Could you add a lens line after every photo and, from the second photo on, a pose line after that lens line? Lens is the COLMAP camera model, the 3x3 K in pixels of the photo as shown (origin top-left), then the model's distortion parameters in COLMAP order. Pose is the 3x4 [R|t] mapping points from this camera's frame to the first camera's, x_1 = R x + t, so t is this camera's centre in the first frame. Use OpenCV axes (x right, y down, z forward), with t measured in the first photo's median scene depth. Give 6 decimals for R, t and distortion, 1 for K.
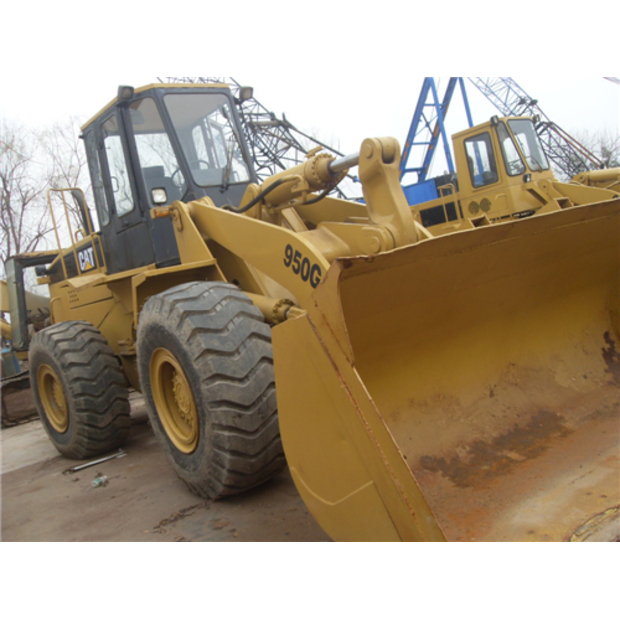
lens RADIAL K [[693.6, 0, 310.0], [0, 693.6, 310.0], [0, 0, 1]] dist [-0.203921, 0.234138]
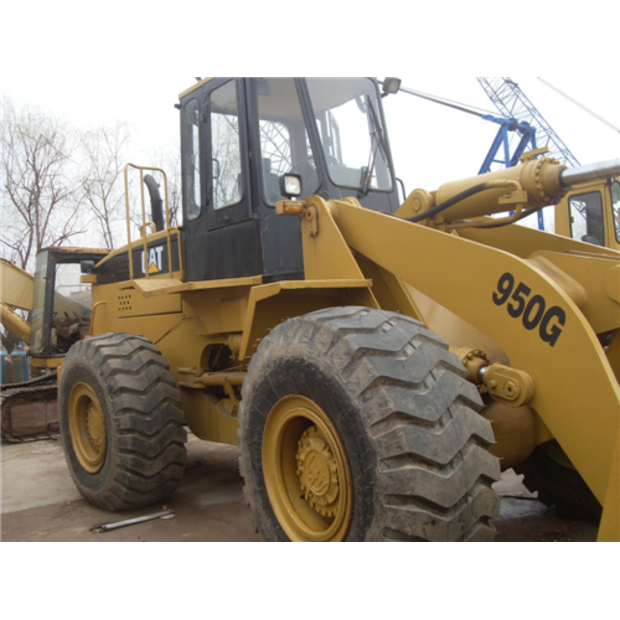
lens RADIAL K [[693.6, 0, 310.0], [0, 693.6, 310.0], [0, 0, 1]] dist [-0.203921, 0.234138]
pose [[0.989002, 0.147680, -0.008125, -0.148079], [-0.147894, 0.986824, -0.065622, 0.010709], [-0.001673, 0.066102, 0.997811, 0.222475]]
